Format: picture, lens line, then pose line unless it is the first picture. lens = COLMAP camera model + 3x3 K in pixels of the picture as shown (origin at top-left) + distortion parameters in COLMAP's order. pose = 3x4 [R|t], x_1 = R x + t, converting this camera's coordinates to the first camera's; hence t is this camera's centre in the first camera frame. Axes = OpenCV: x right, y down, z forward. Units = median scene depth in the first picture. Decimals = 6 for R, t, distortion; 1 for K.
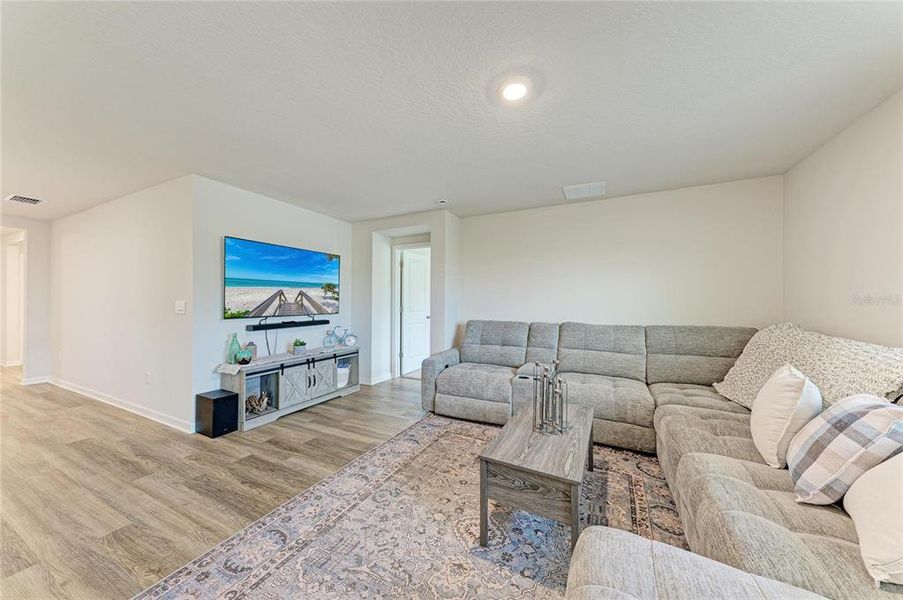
lens RADIAL K [[307.7, 0, 454.1], [0, 307.7, 299.4], [0, 0, 1]] dist [0.014811, -0.000047]
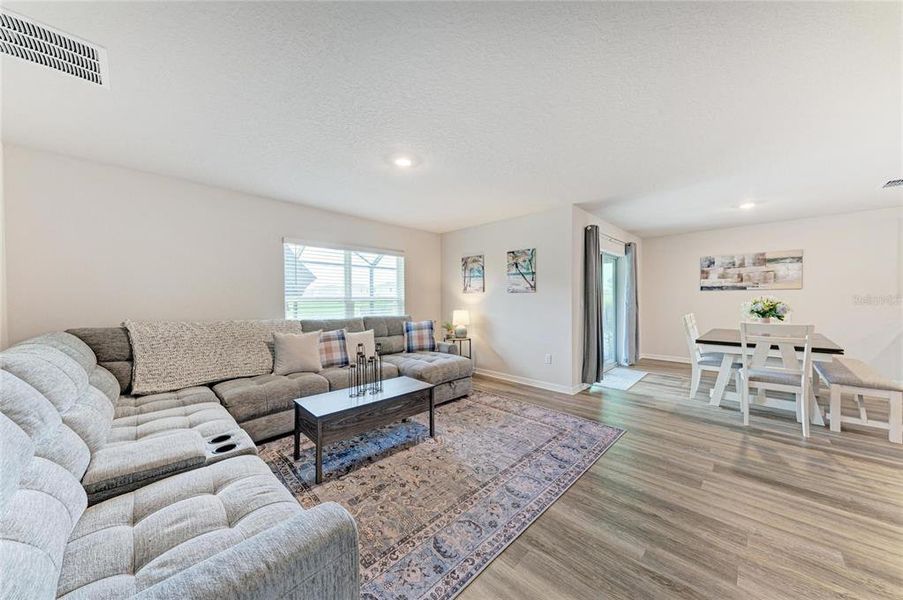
lens RADIAL K [[307.7, 0, 447.0], [0, 307.7, 299.9], [0, 0, 1]] dist [0.014811, -0.000047]
pose [[-0.944963, 0.001152, 0.327174, -0.420907], [0.000490, 0.999998, -0.002107, 0.010857], [-0.327176, -0.001830, -0.944962, 1.970373]]
